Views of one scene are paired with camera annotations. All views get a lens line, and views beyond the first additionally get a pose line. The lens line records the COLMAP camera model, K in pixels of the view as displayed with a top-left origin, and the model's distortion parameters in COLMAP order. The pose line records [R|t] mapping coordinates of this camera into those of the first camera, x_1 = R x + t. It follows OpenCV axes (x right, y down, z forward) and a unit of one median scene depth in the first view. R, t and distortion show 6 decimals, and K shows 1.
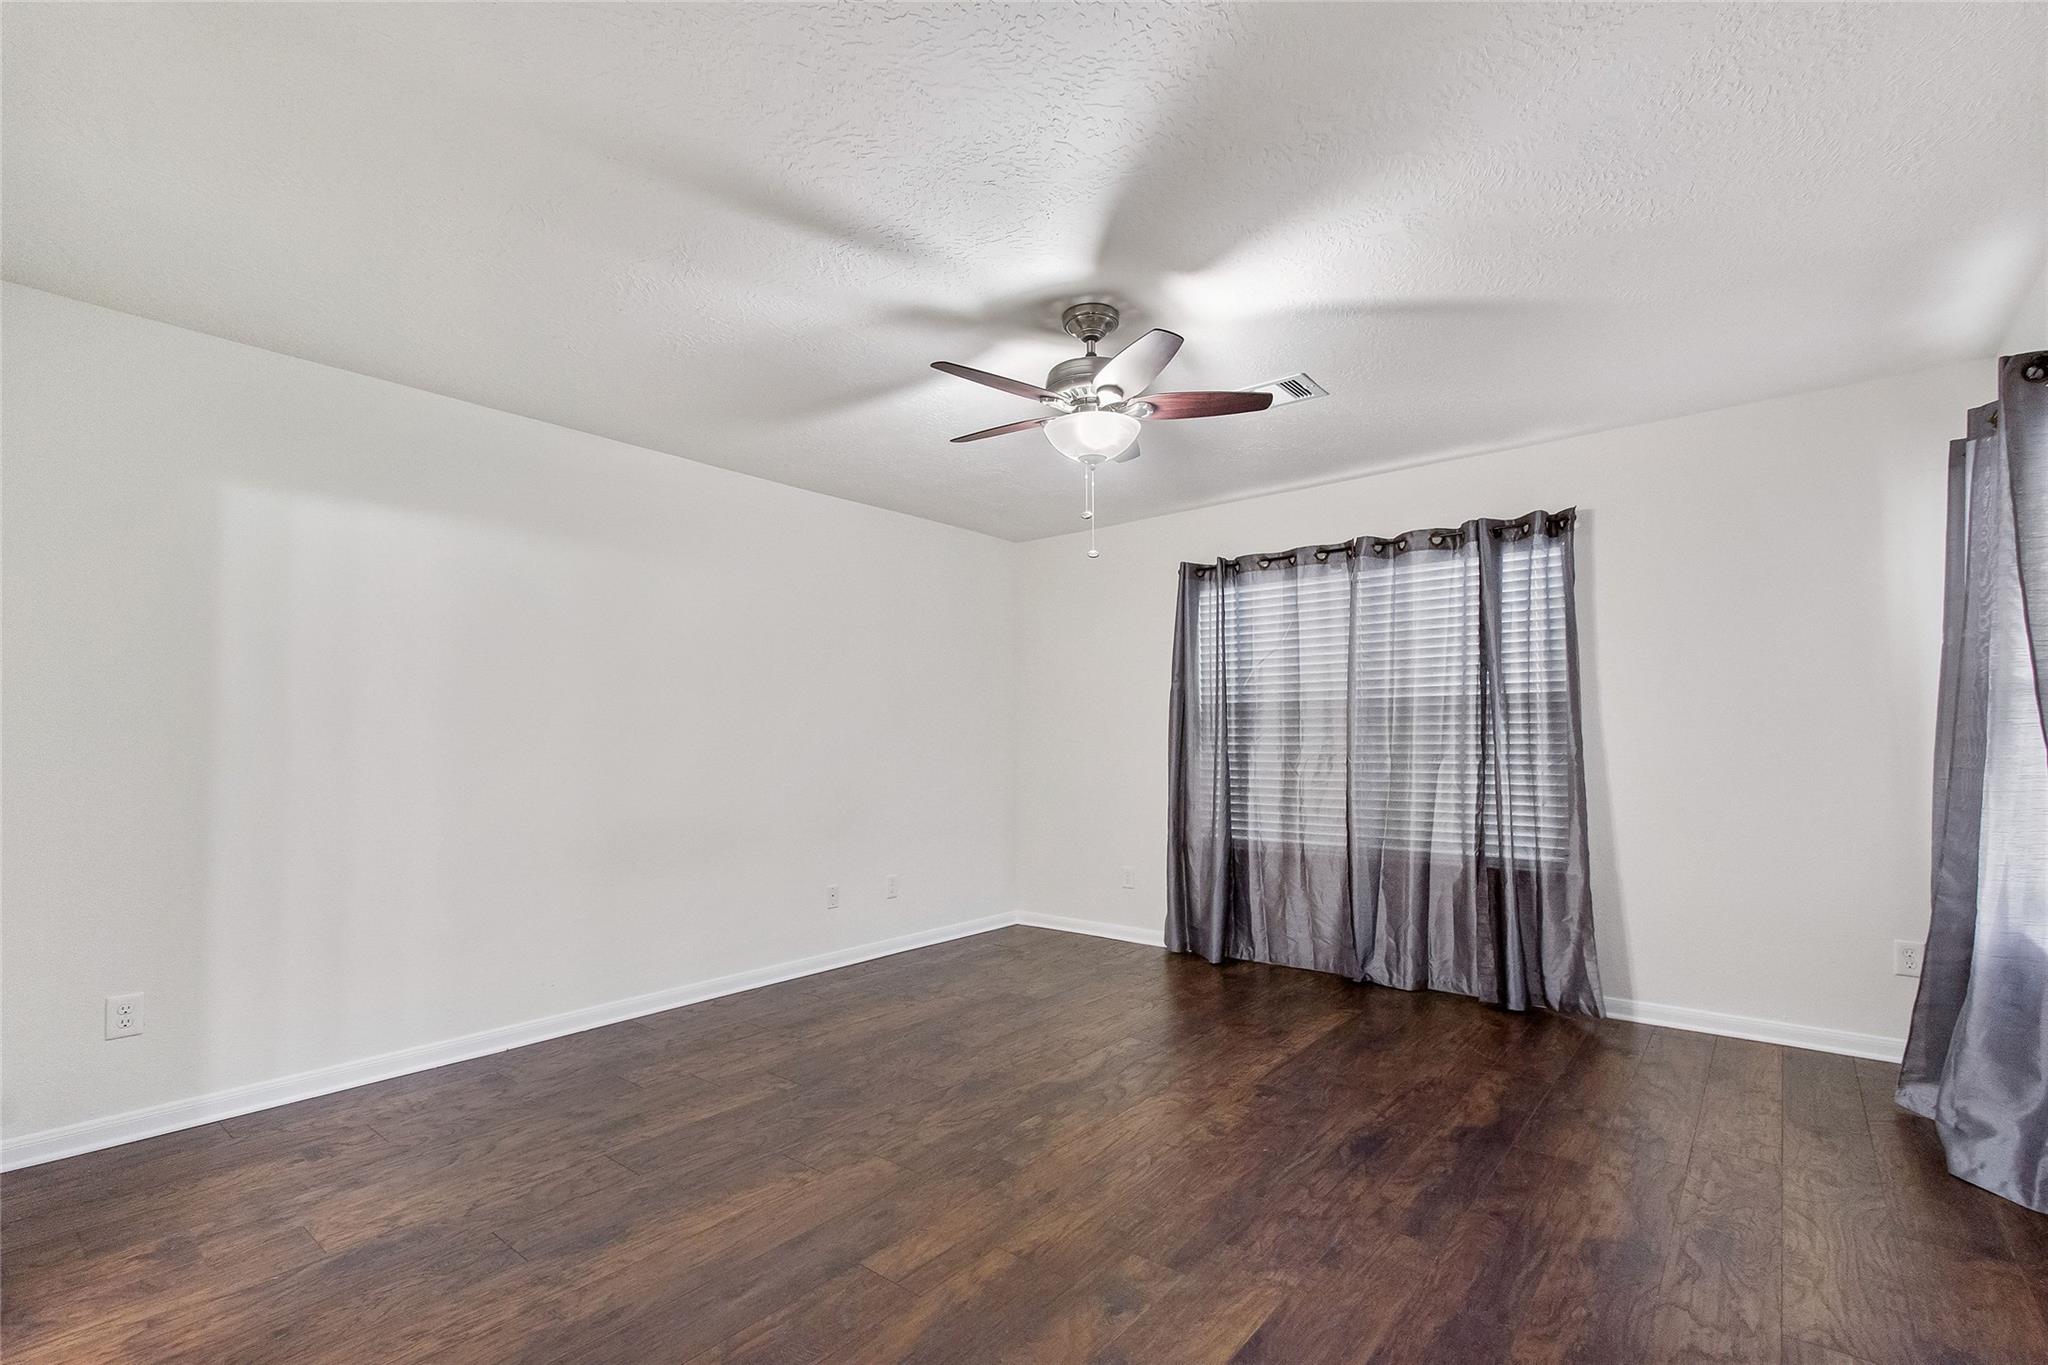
lens RADIAL K [[922.4, 0, 1040.3], [0, 922.4, 735.3], [0, 0, 1]] dist [0.000996, 0.000044]
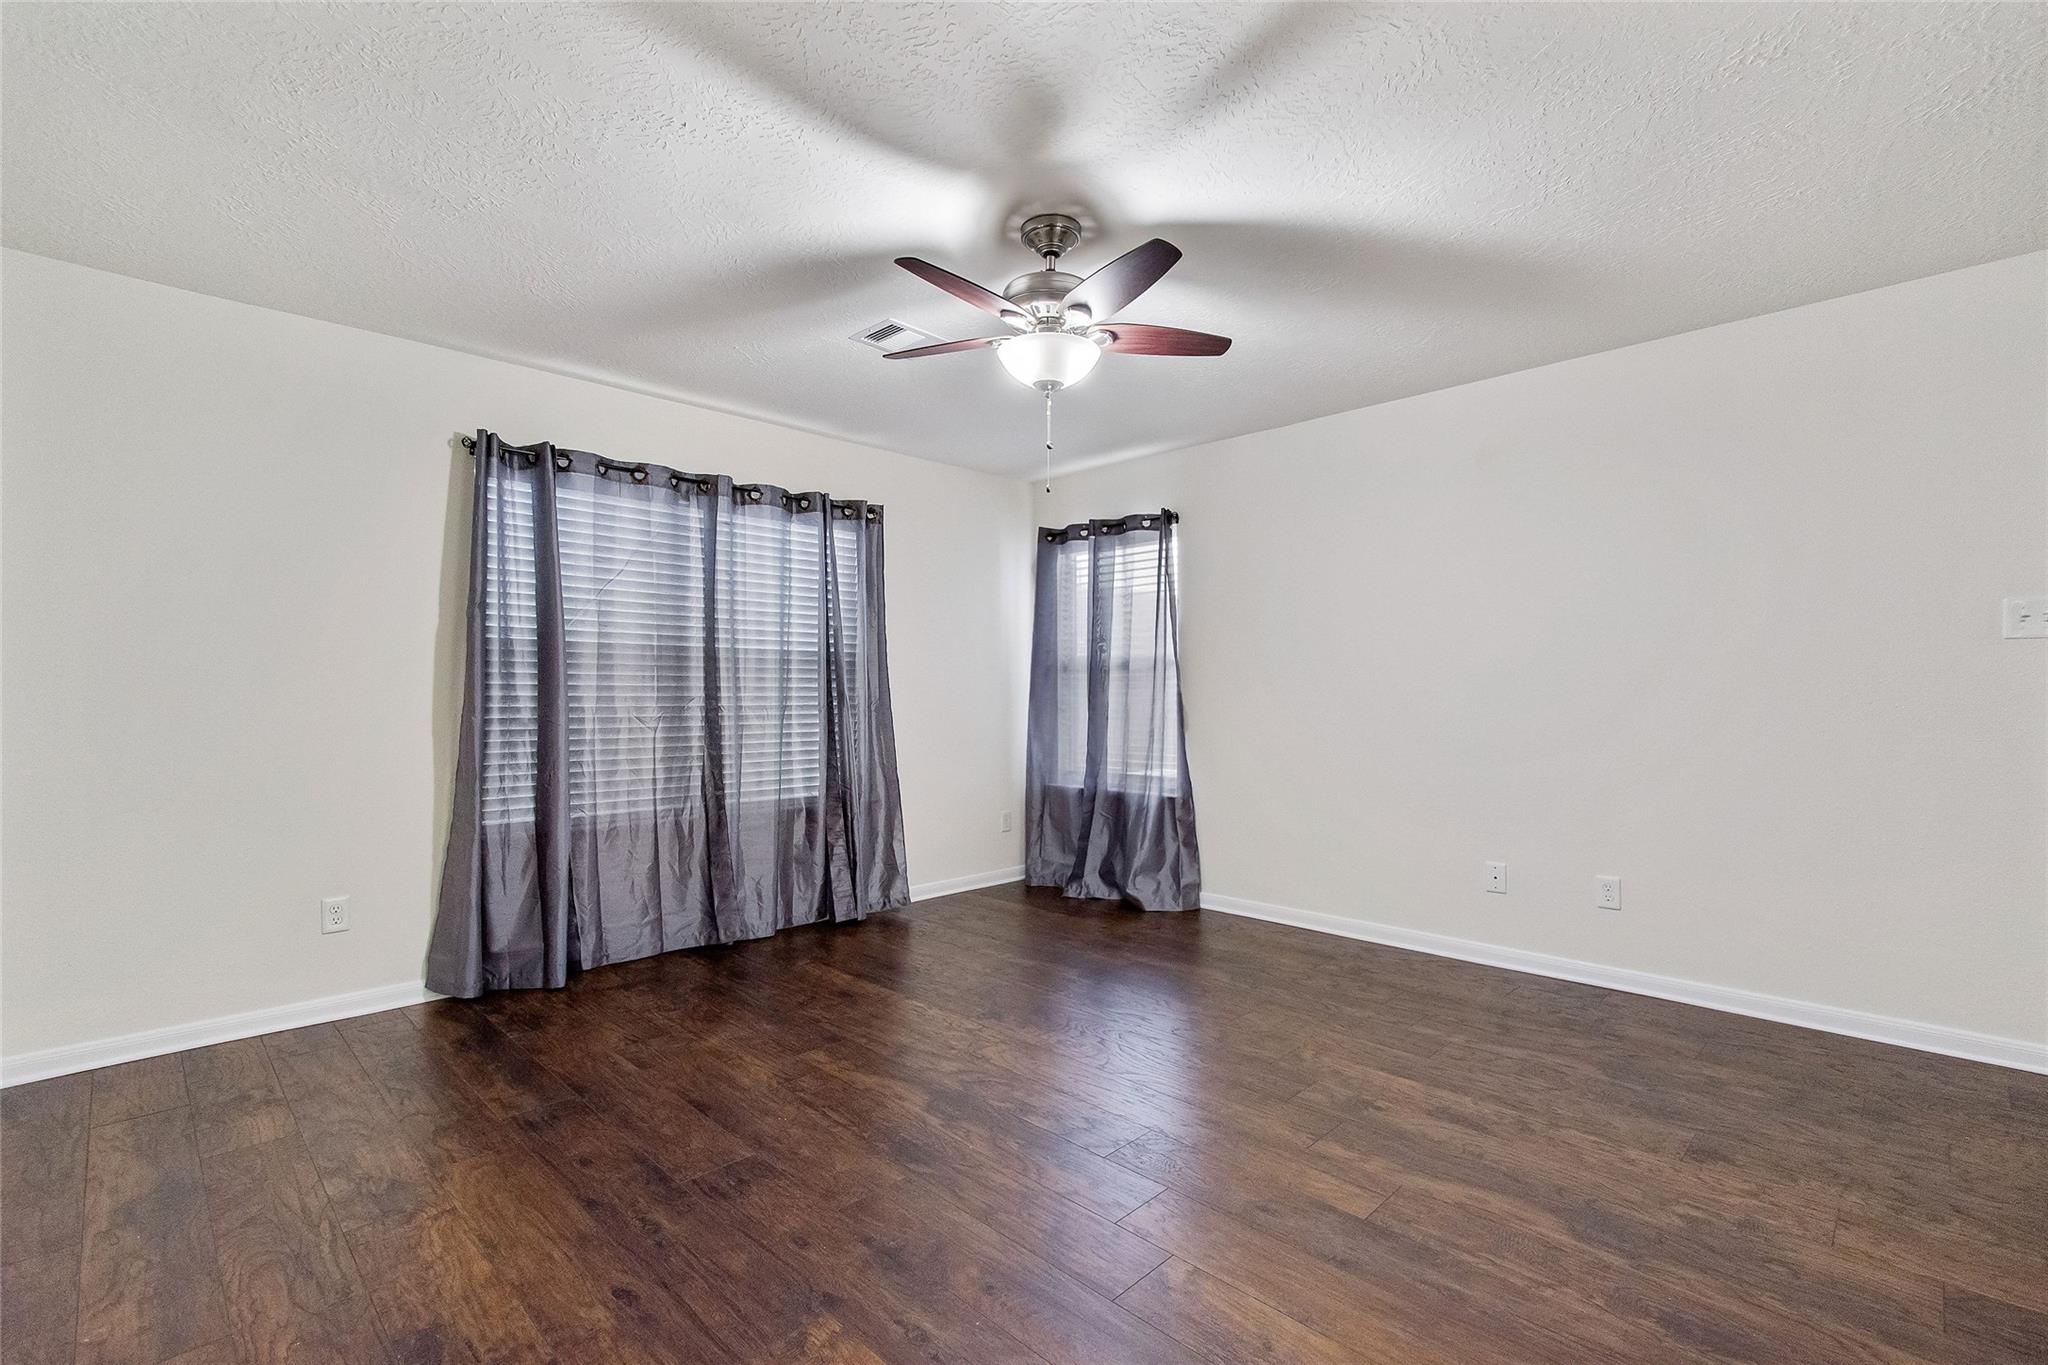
lens RADIAL K [[920.1, 0, 1030.0], [0, 920.1, 717.7], [0, 0, 1]] dist [0.000253, -0.022426]
pose [[0.075333, -0.023917, 0.996872, -0.654963], [-0.008665, 0.999659, 0.024639, 0.007076], [-0.997121, -0.010494, 0.075100, 0.710133]]
